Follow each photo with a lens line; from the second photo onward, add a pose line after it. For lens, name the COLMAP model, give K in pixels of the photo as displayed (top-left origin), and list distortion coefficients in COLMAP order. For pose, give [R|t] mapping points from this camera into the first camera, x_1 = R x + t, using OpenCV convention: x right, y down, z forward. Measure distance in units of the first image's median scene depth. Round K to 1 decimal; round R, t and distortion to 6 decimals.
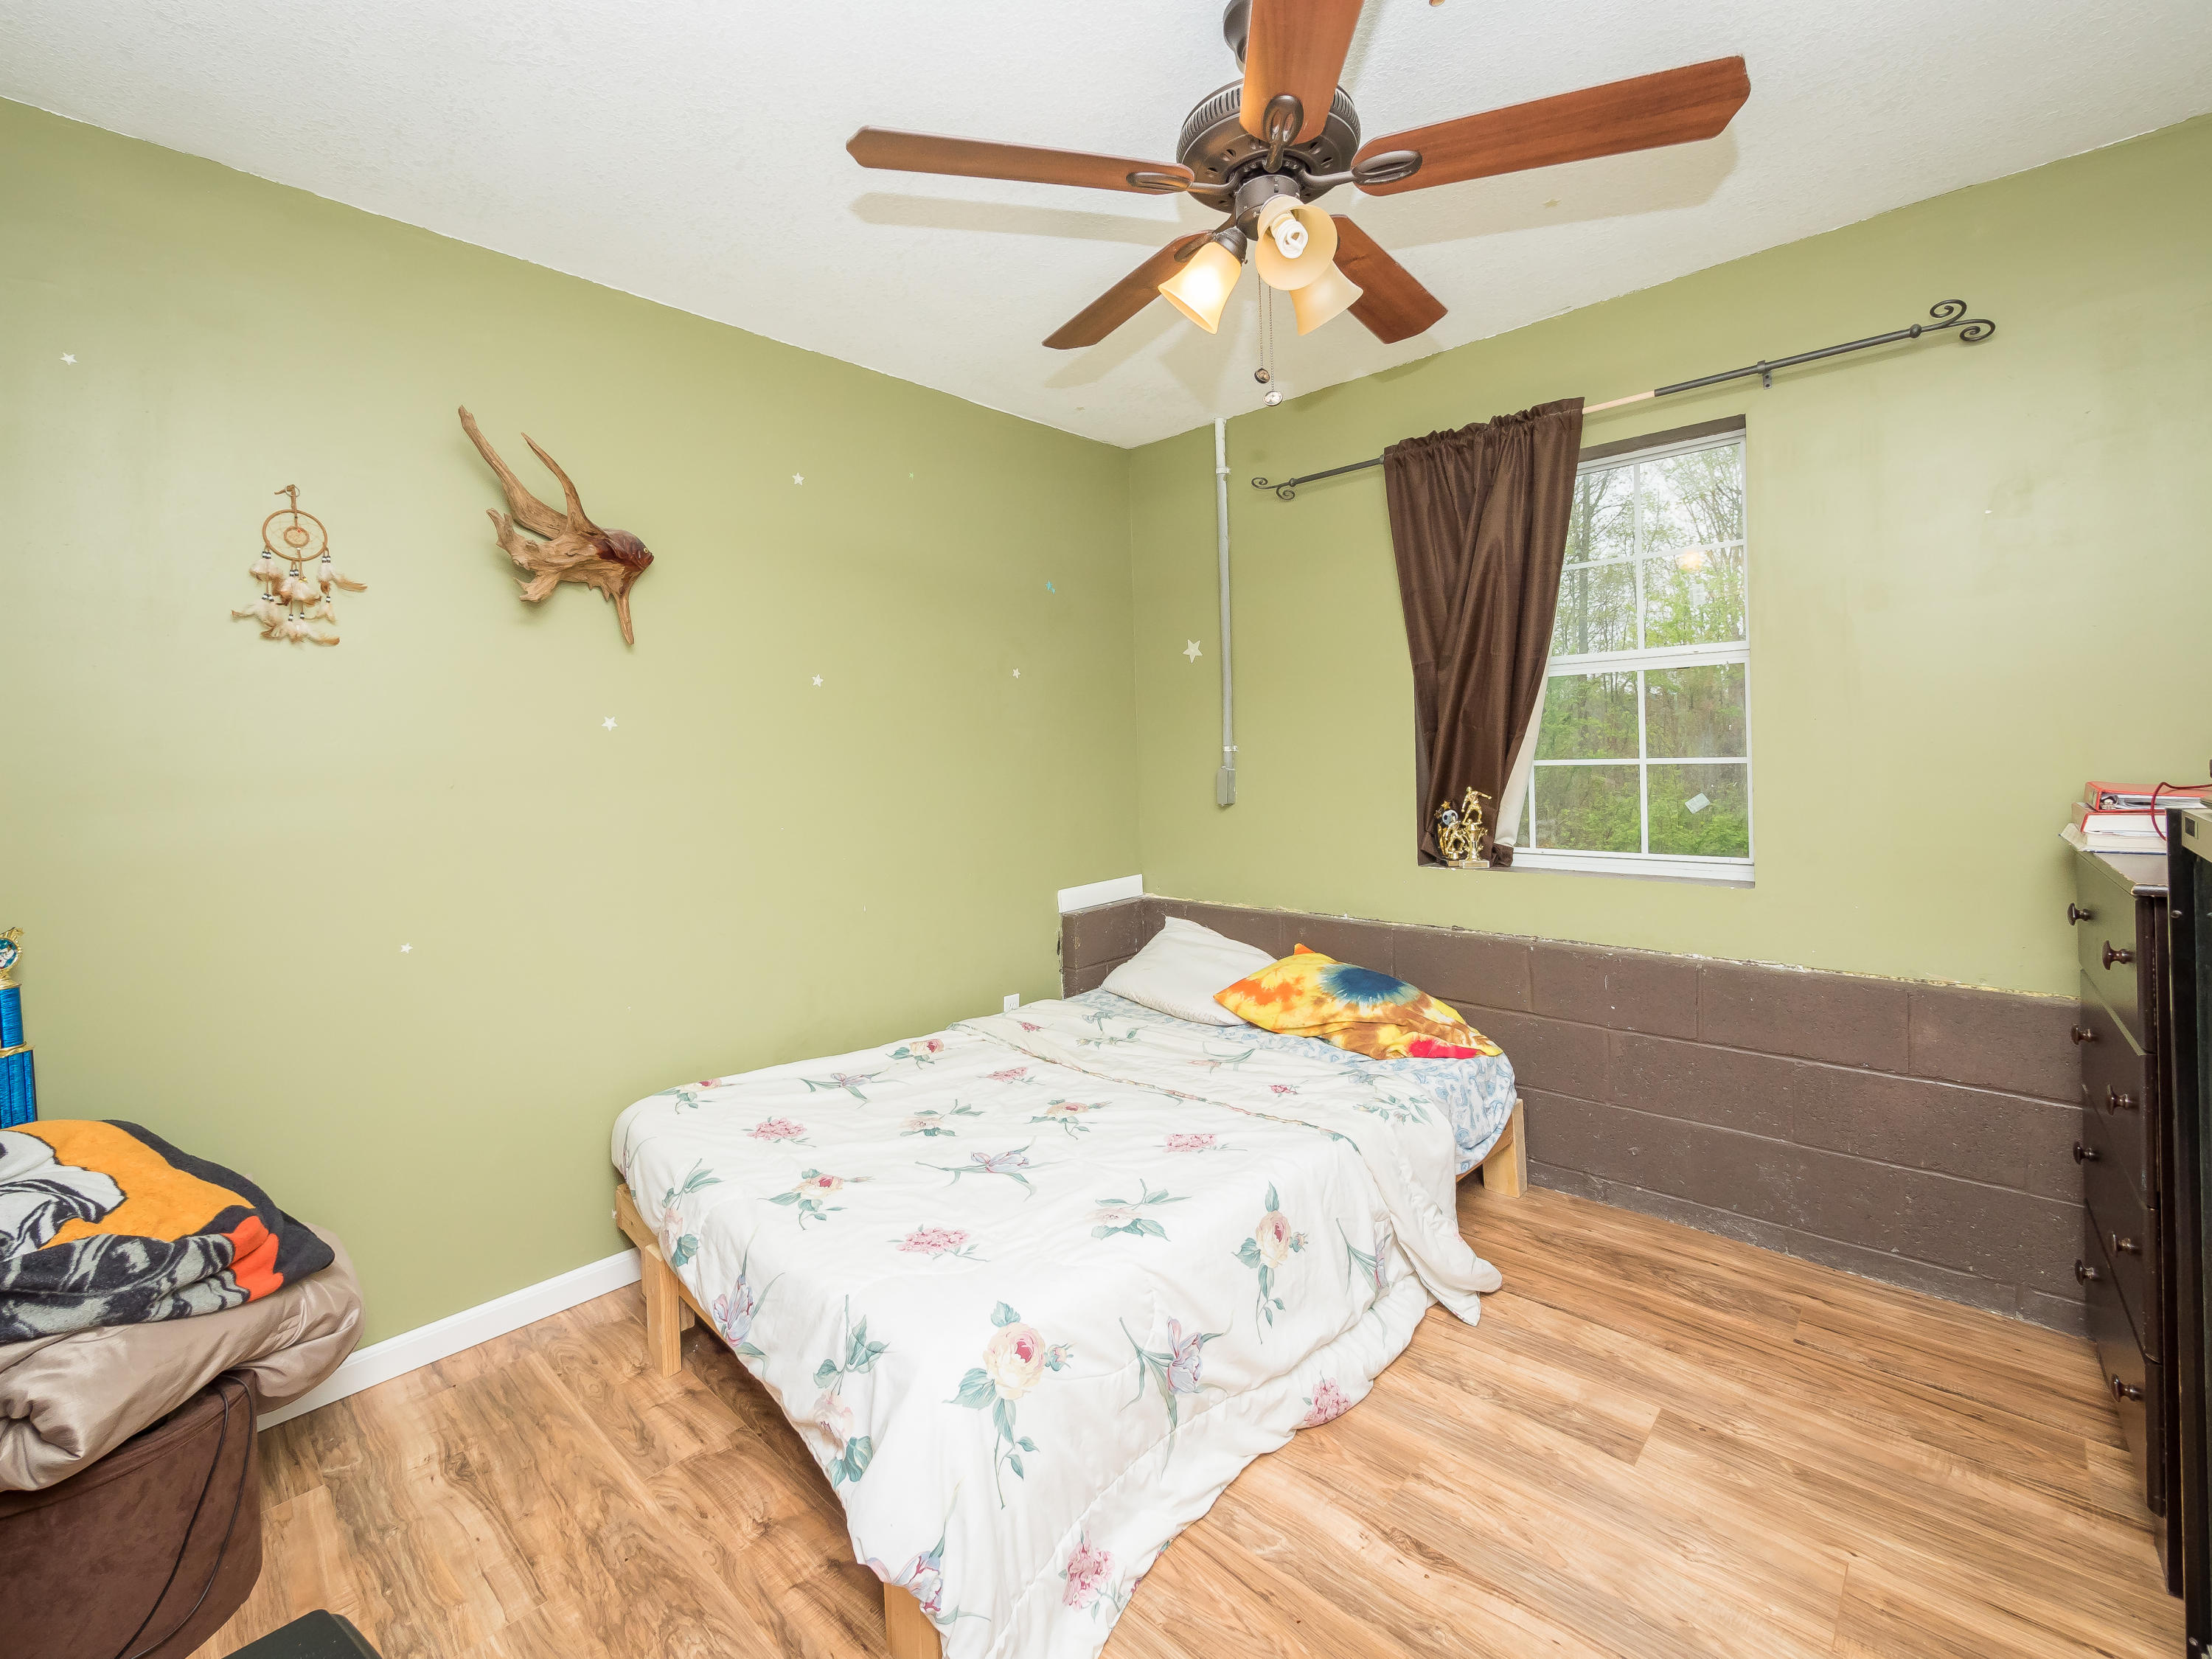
lens RADIAL K [[962.1, 0, 1094.3], [0, 962.1, 788.9], [0, 0, 1]] dist [-0.007029, 0.000030]
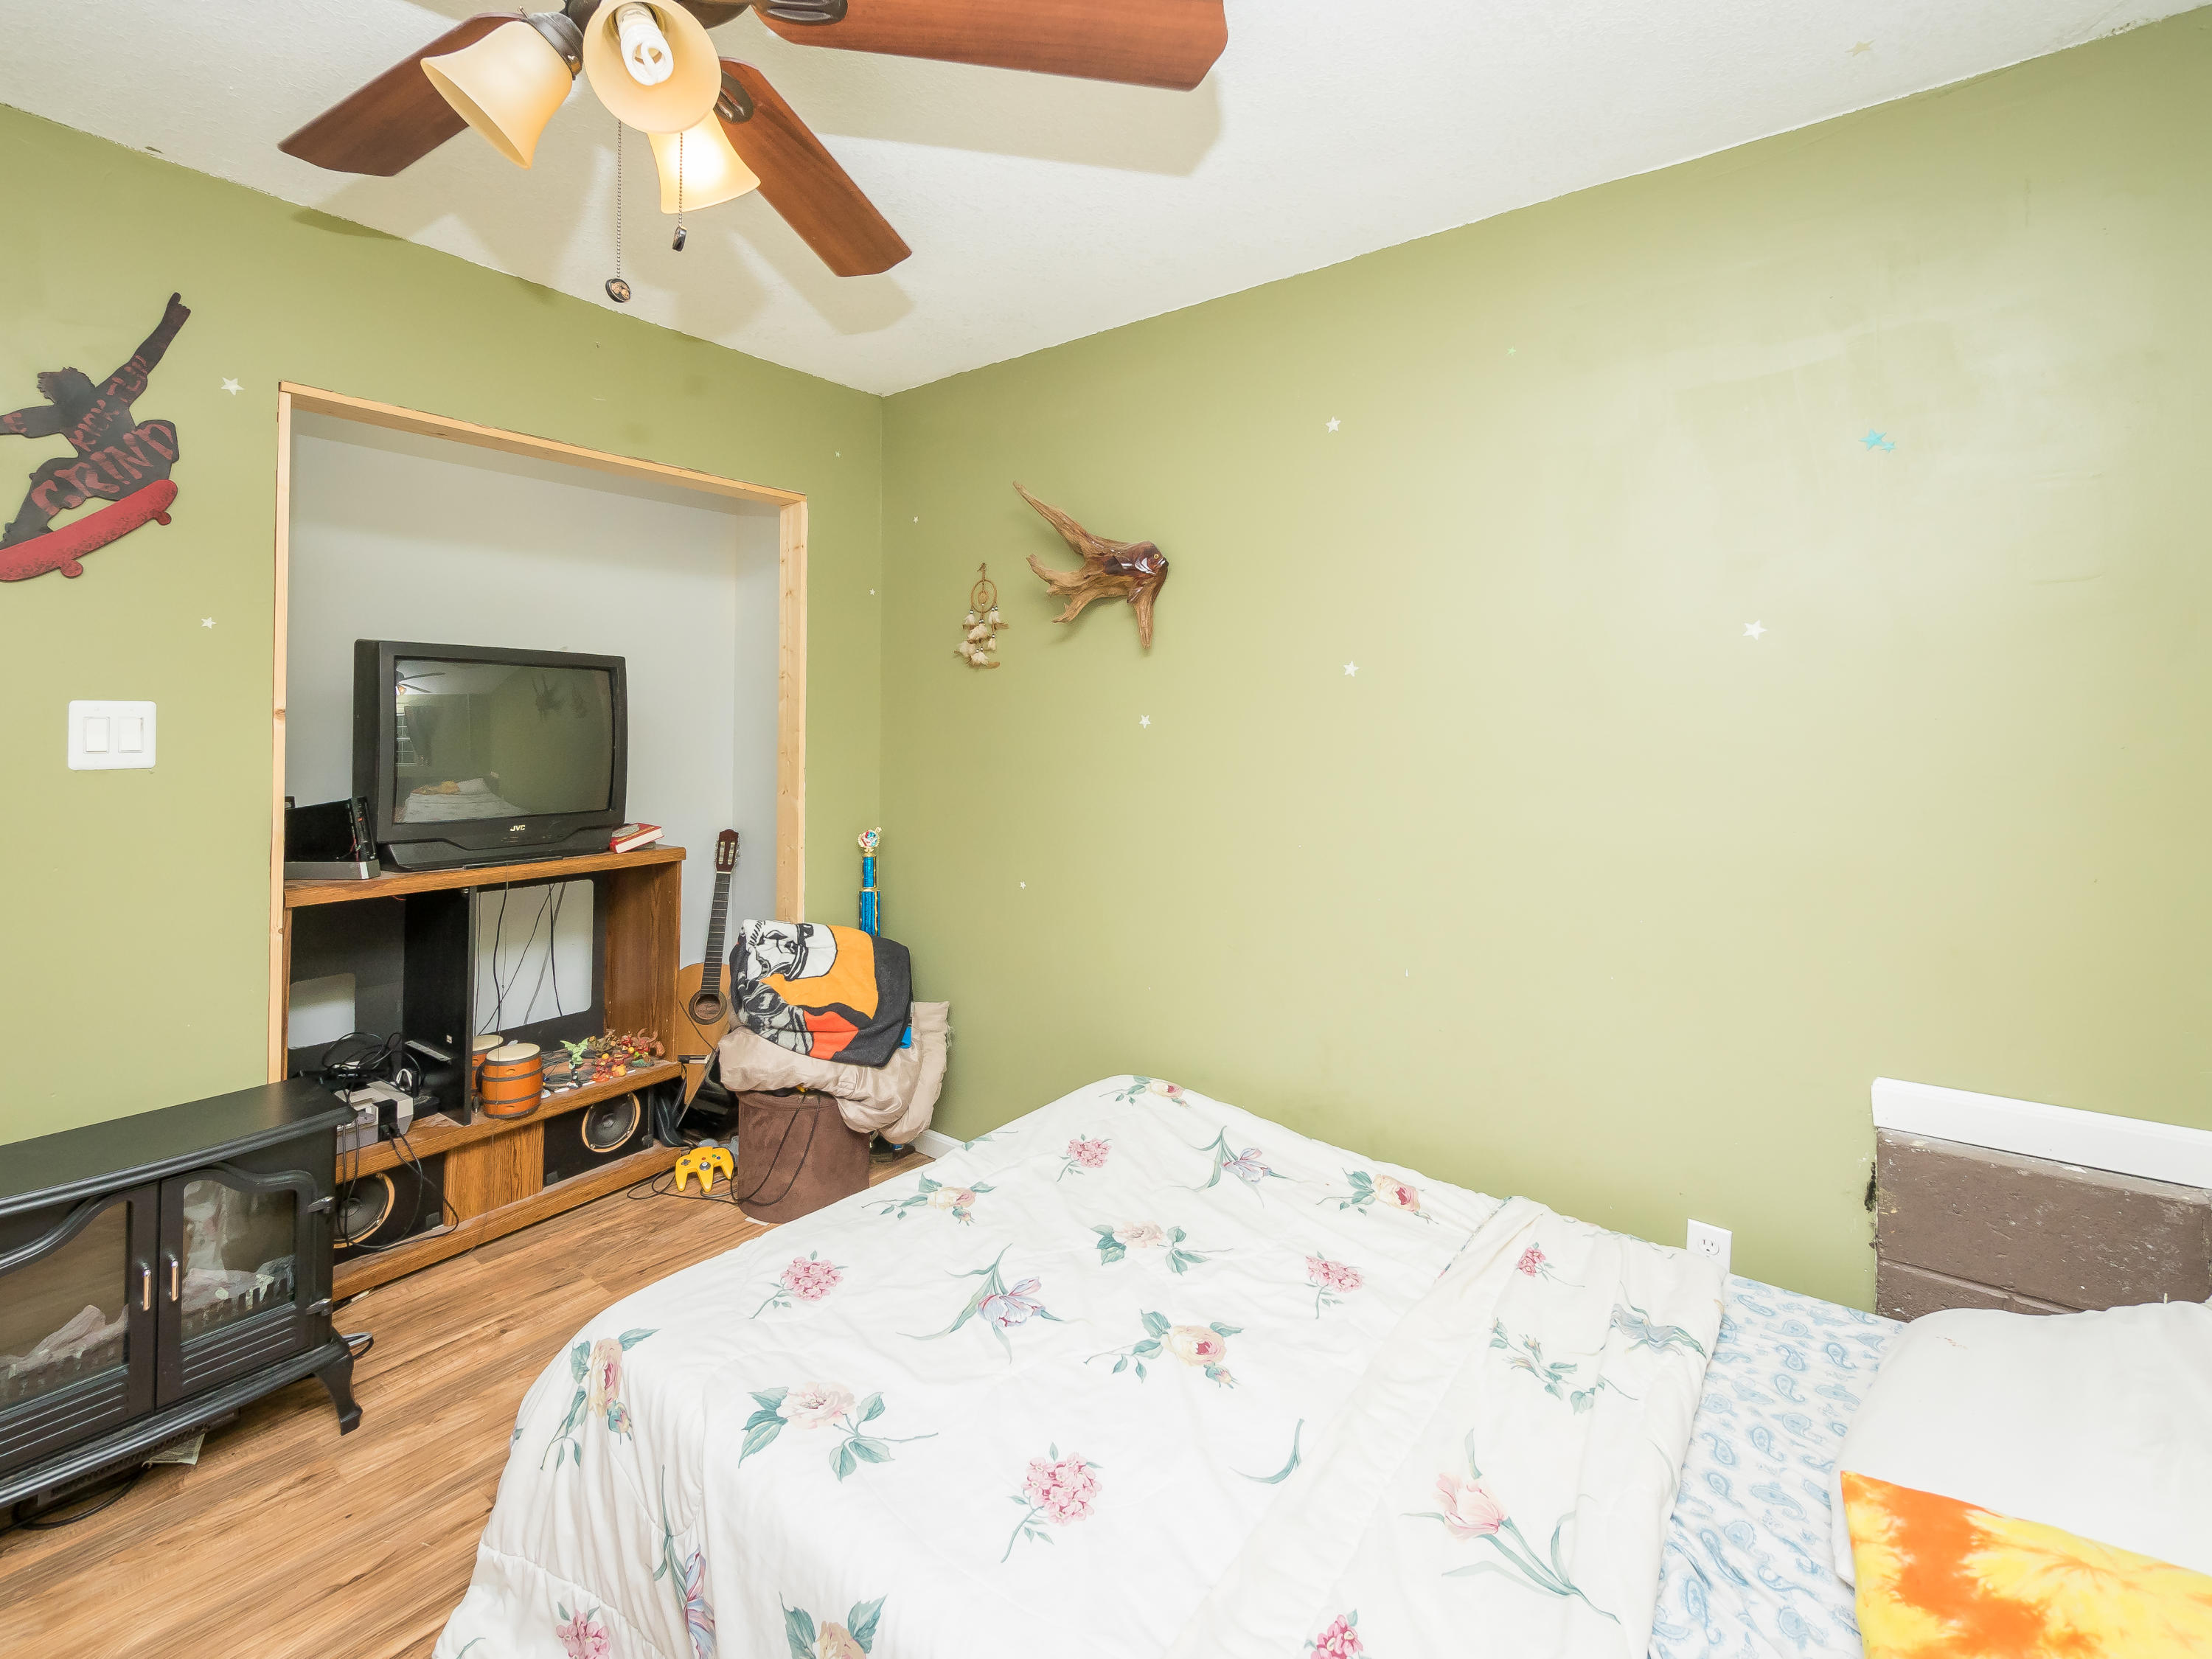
lens RADIAL K [[962.1, 0, 1094.3], [0, 962.1, 788.9], [0, 0, 1]] dist [-0.007029, 0.000030]
pose [[0.090109, 0.091969, -0.991676, 0.636219], [-0.047499, 0.994991, 0.087960, -0.098627], [0.994799, 0.039177, 0.094026, 0.958253]]
